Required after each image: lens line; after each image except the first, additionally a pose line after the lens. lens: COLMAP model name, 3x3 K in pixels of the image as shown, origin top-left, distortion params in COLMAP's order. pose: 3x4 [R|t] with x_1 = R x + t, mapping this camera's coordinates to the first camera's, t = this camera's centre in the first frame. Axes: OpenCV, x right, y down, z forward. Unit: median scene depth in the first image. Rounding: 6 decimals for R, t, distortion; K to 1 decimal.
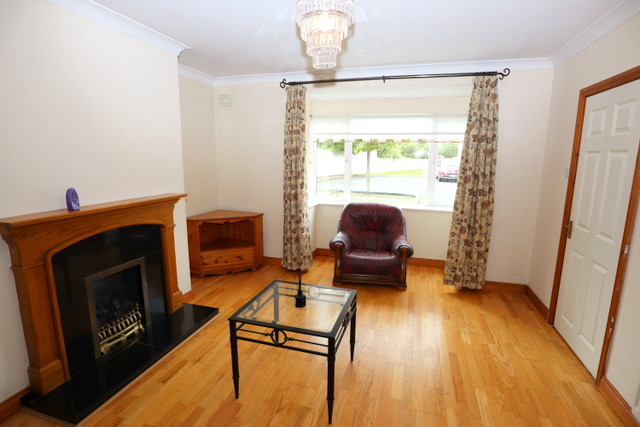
lens RADIAL K [[327.7, 0, 321.1], [0, 327.7, 214.8], [0, 0, 1]] dist [-0.024288, -0.000548]
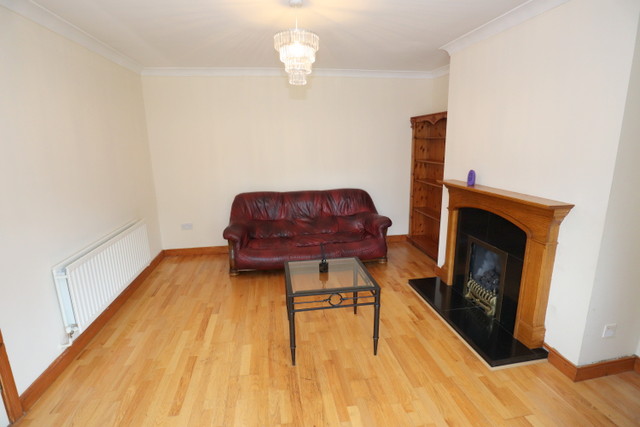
lens RADIAL K [[327.7, 0, 322.0], [0, 327.7, 213.6], [0, 0, 1]] dist [-0.024288, -0.000548]
pose [[-0.905990, 0.093736, -0.412789, 0.422665], [-0.068381, 0.929956, 0.361256, -0.361830], [0.417738, 0.355522, -0.836121, 1.902407]]
